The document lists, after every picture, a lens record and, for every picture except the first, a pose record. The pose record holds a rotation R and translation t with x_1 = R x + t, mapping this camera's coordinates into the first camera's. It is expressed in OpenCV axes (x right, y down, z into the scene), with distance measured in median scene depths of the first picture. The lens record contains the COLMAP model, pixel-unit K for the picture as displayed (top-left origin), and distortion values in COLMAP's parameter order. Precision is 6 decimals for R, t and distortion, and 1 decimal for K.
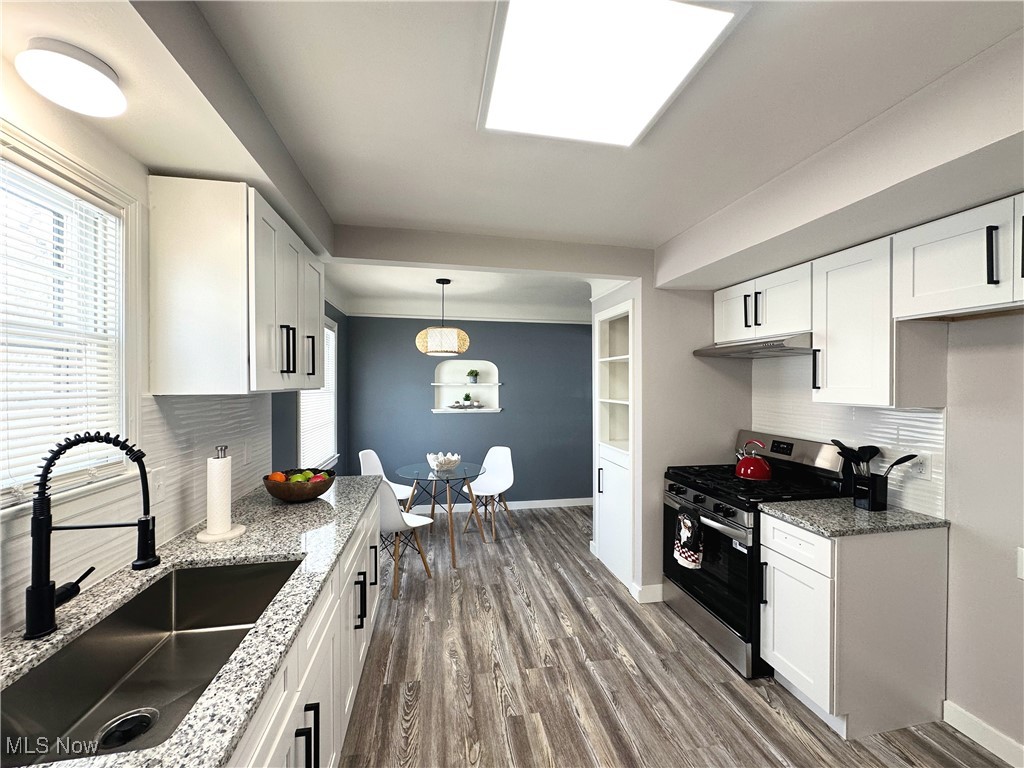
lens RADIAL K [[408.4, 0, 512.6], [0, 408.4, 383.9], [0, 0, 1]] dist [-0.003079, -0.000178]
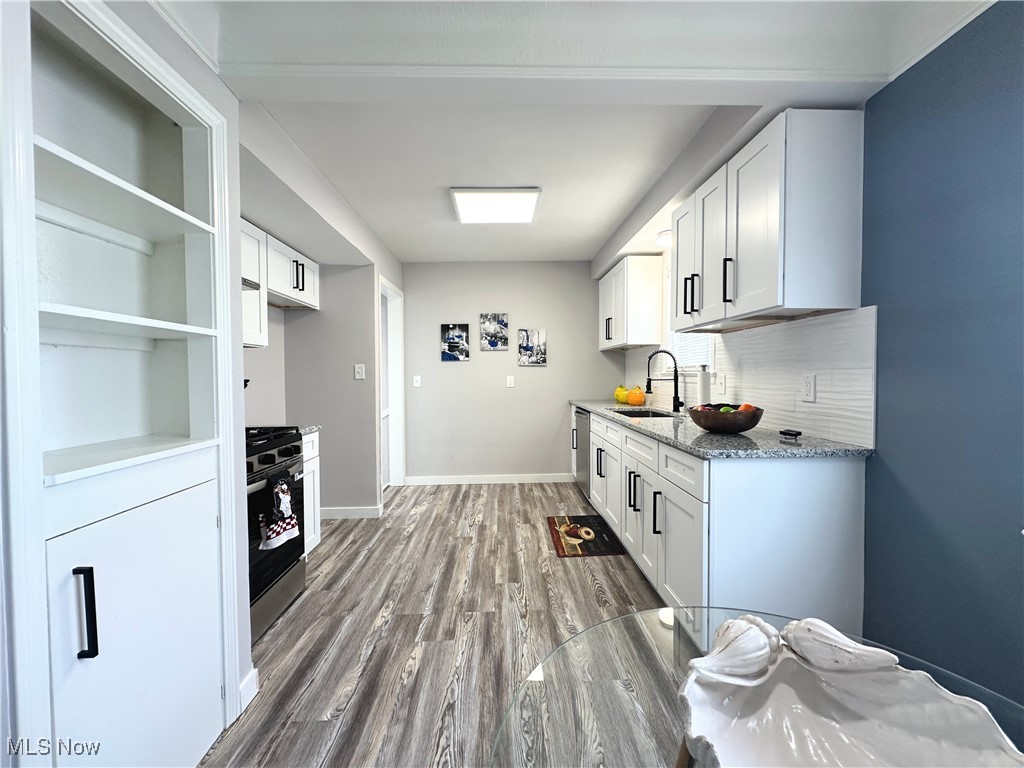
lens RADIAL K [[408.4, 0, 512.1], [0, 408.4, 383.5], [0, 0, 1]] dist [-0.003079, -0.000178]
pose [[-0.987741, 0.001704, 0.156091, -0.156412], [0.005936, 0.999627, 0.026652, 0.124091], [-0.155987, 0.027252, -0.987383, 1.865582]]
